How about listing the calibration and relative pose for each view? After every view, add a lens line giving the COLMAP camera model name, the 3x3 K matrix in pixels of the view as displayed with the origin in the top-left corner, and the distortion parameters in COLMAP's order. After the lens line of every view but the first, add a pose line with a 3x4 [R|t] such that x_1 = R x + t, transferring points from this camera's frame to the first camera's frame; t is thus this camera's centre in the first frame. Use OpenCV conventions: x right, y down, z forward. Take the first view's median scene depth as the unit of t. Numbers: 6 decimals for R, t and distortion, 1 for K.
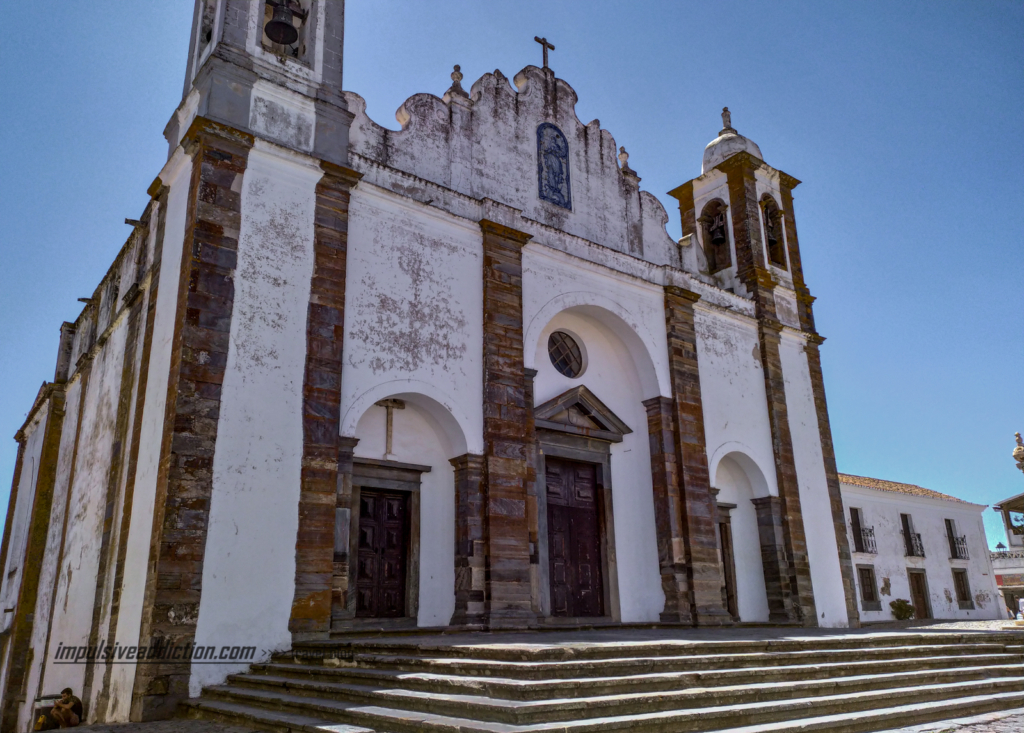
lens RADIAL K [[804.1, 0, 510.8], [0, 804.1, 367.8], [0, 0, 1]] dist [0.008063, 0.003000]
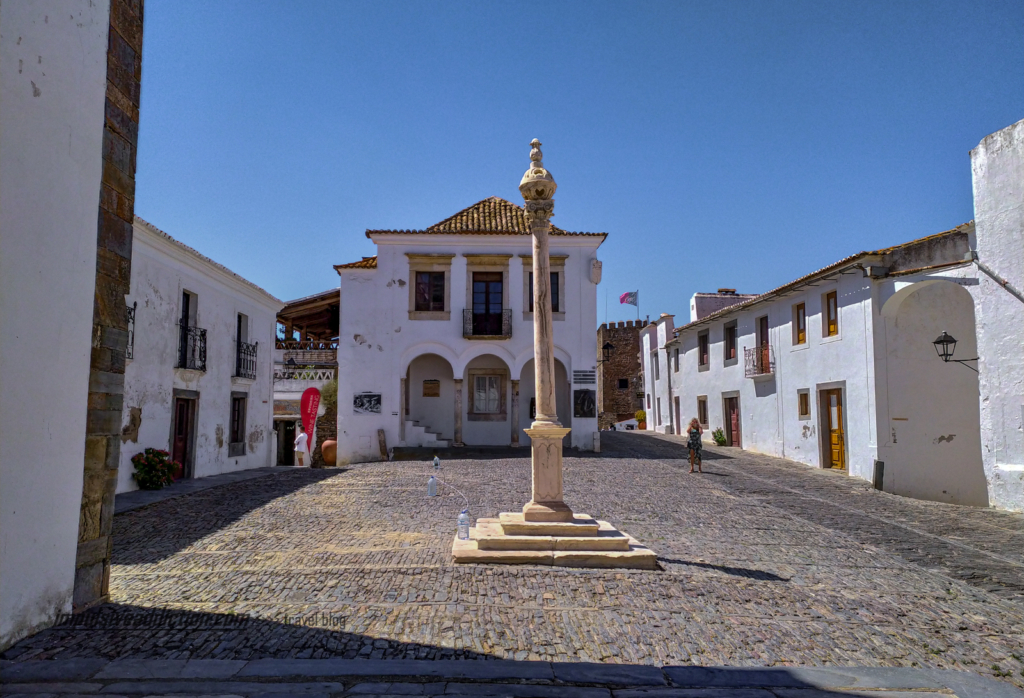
lens RADIAL K [[763.6, 0, 510.7], [0, 763.6, 343.4], [0, 0, 1]] dist [0.000093, -0.000030]
pose [[0.564615, 0.104433, 0.818721, 0.198093], [-0.269621, 0.960879, 0.063373, 0.124847], [-0.780073, -0.256525, 0.570684, 0.536096]]
